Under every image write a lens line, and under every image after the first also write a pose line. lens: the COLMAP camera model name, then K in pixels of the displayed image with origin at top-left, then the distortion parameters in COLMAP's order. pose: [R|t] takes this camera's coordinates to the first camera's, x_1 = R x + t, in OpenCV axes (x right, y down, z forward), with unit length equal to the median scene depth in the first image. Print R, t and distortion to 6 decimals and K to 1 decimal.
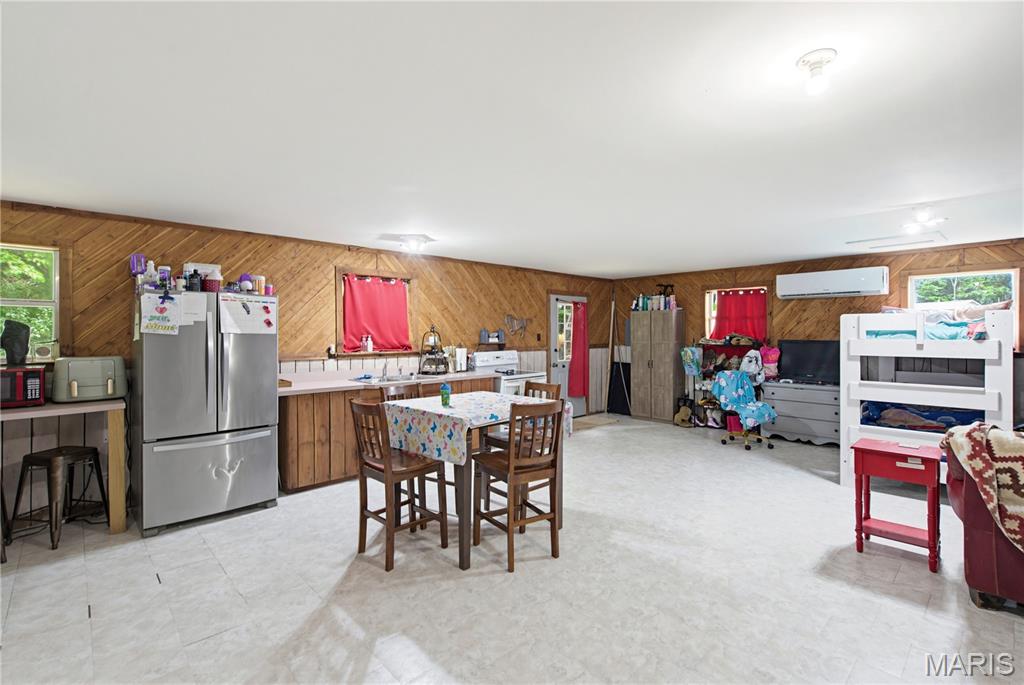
lens RADIAL K [[466.9, 0, 512.0], [0, 466.9, 342.5], [0, 0, 1]] dist [-0.000207, -0.000016]
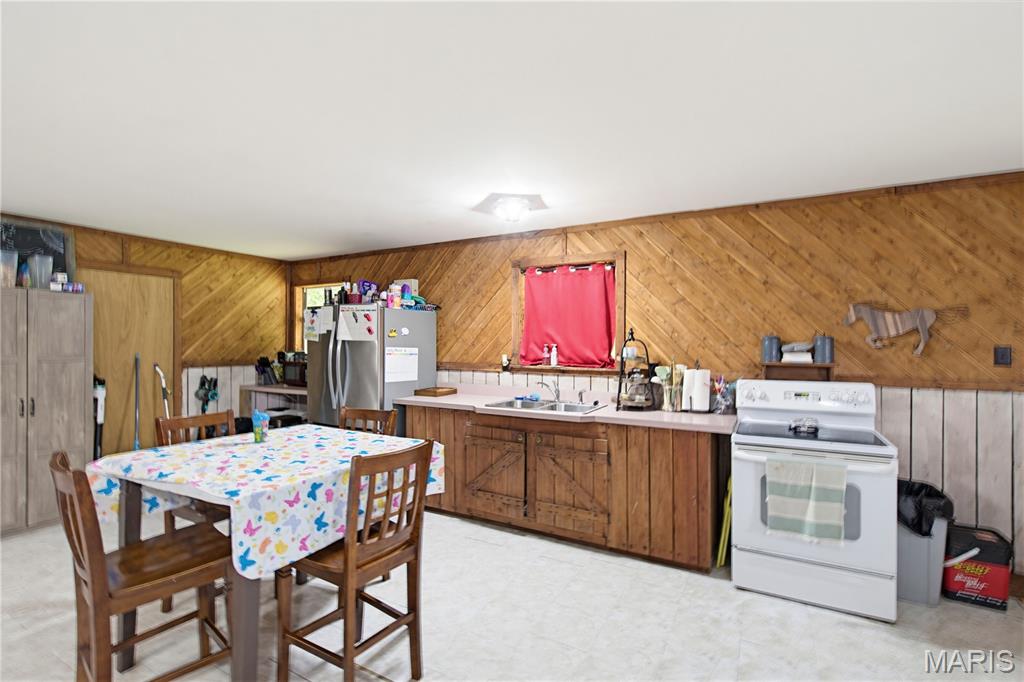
lens RADIAL K [[466.9, 0, 512.0], [0, 466.9, 341.0], [0, 0, 1]] dist [-0.000207, -0.000016]
pose [[0.310728, 0.002940, -0.950494, 0.389528], [-0.024652, 0.999684, -0.004966, -0.015173], [0.950179, 0.024974, 0.310702, 0.695762]]
